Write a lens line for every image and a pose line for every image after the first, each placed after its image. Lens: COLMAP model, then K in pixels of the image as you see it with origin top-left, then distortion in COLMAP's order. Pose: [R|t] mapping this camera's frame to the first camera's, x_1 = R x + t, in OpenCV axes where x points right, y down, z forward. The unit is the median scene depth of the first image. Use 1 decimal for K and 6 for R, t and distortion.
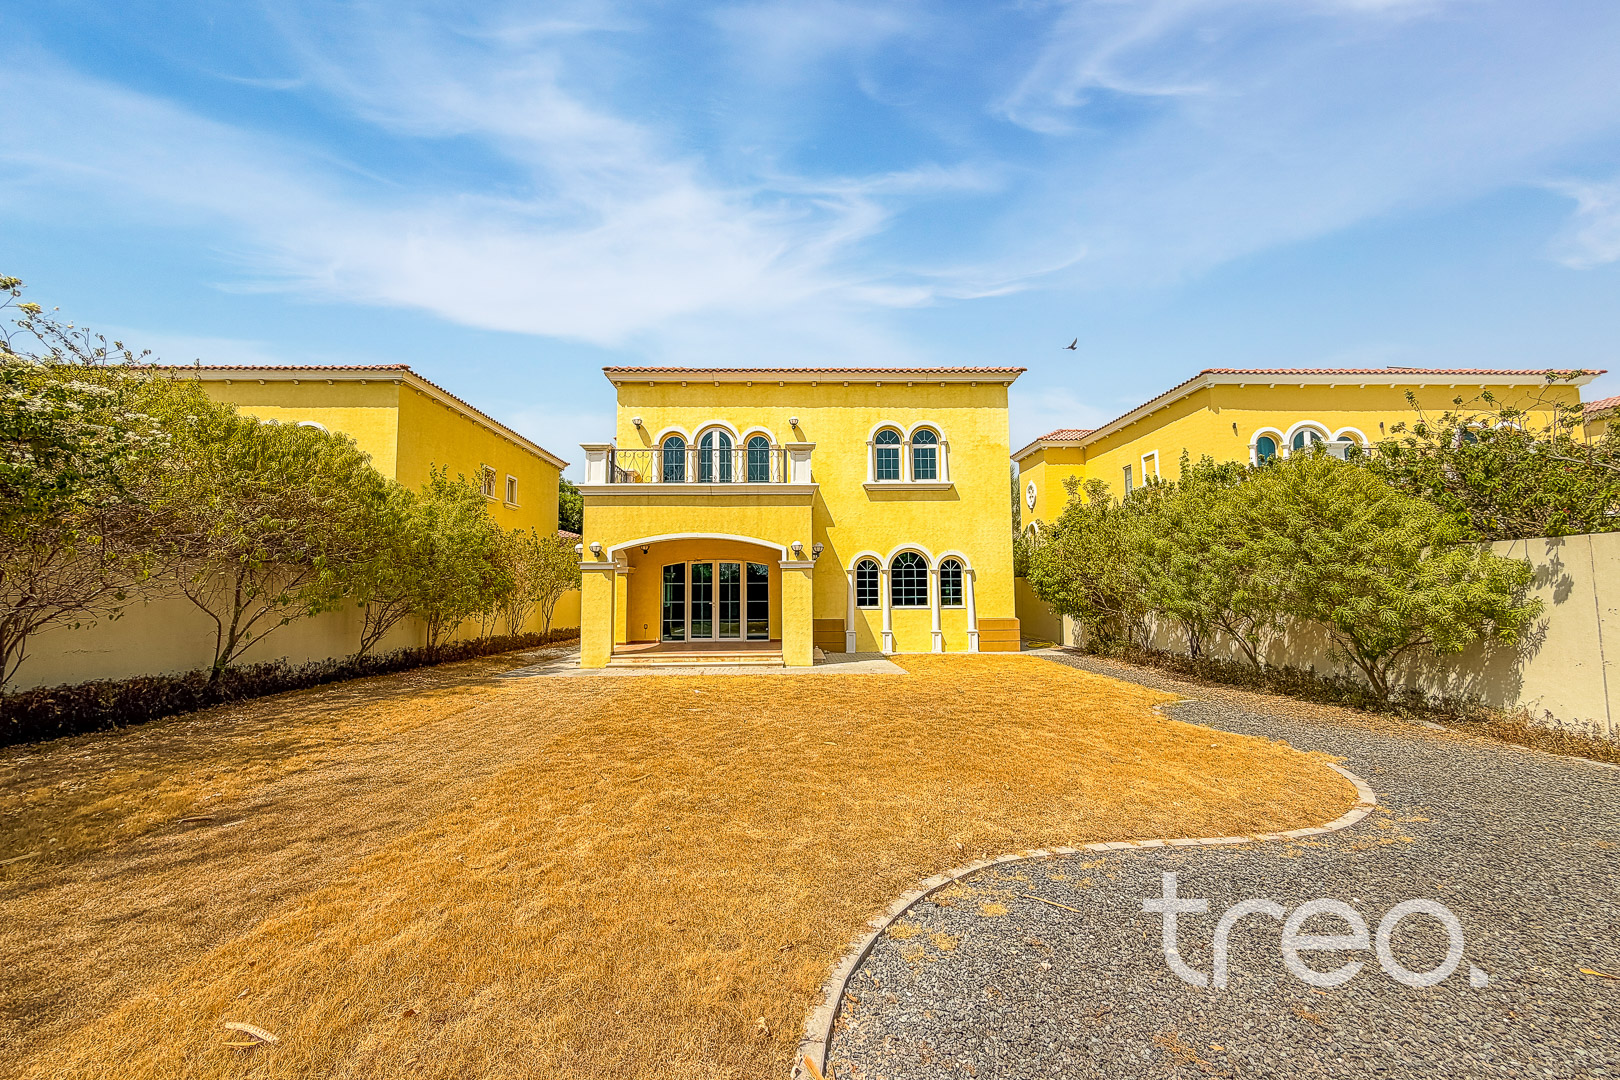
lens RADIAL K [[647.4, 0, 810.0], [0, 647.4, 540.0], [0, 0, 1]] dist [-0.010114, 0.000090]
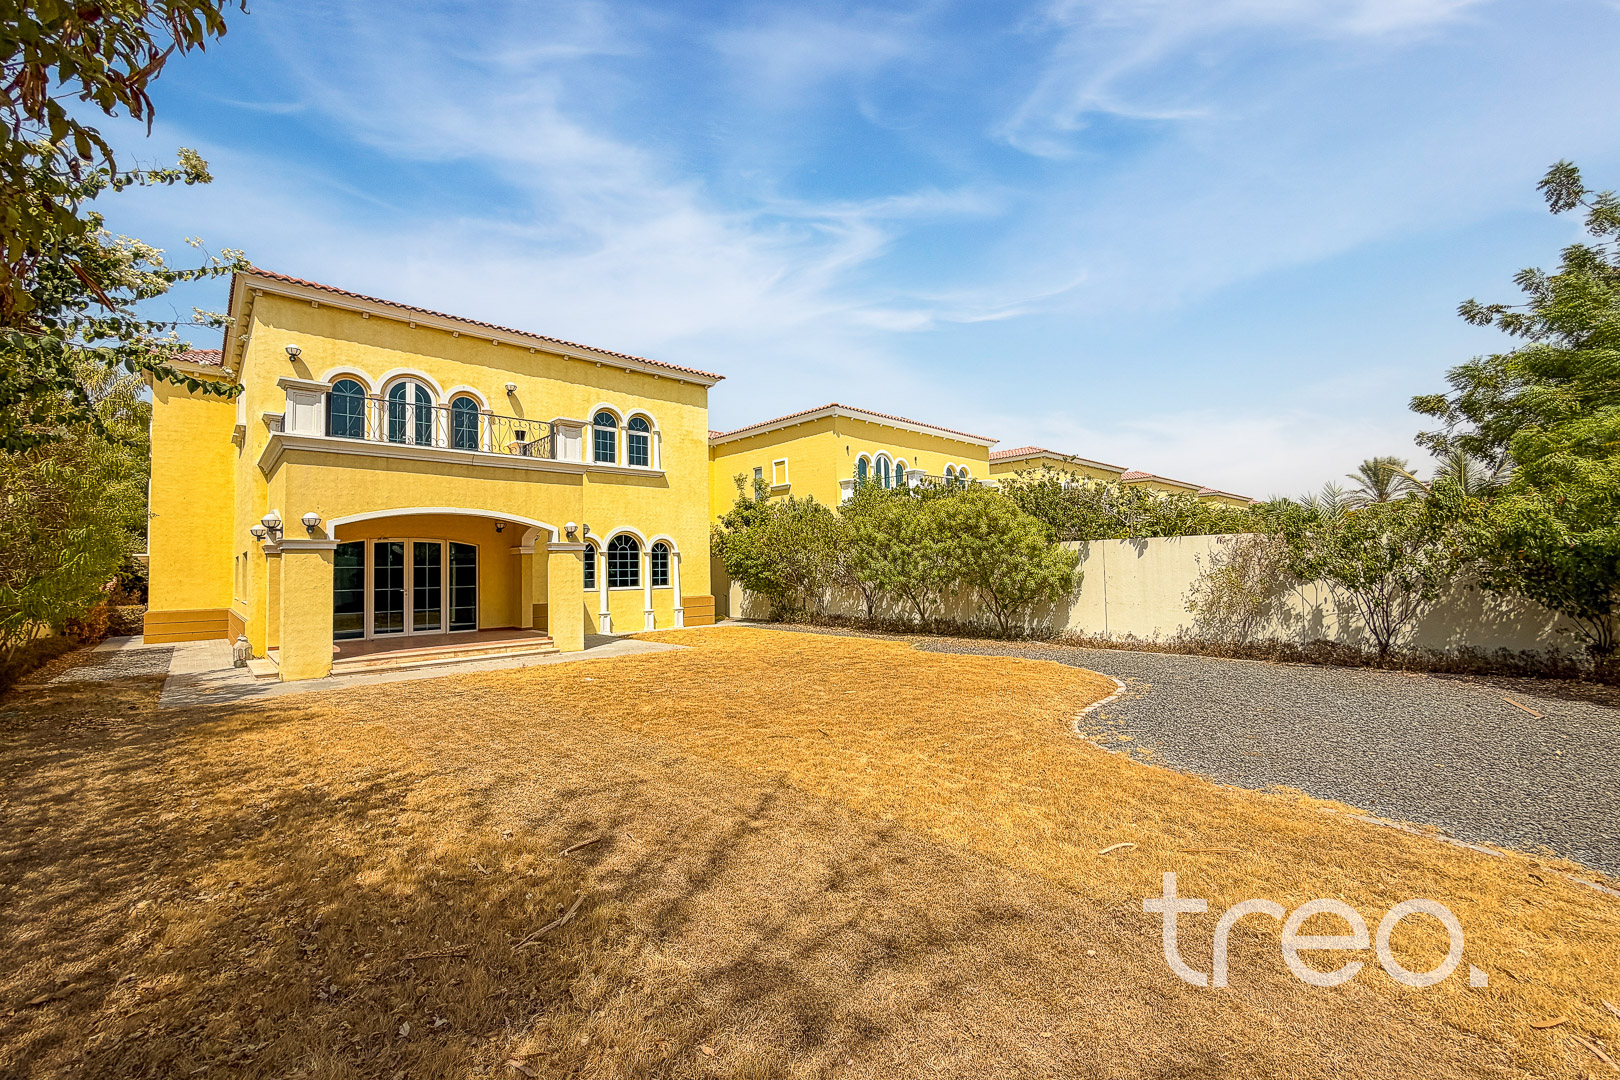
lens RADIAL K [[647.4, 0, 810.0], [0, 647.4, 540.0], [0, 0, 1]] dist [-0.010114, 0.000090]
pose [[0.740336, 0.021689, 0.671887, -0.318699], [-0.042183, 0.999009, 0.014231, -0.000282], [-0.670912, -0.038877, 0.740517, 0.041186]]
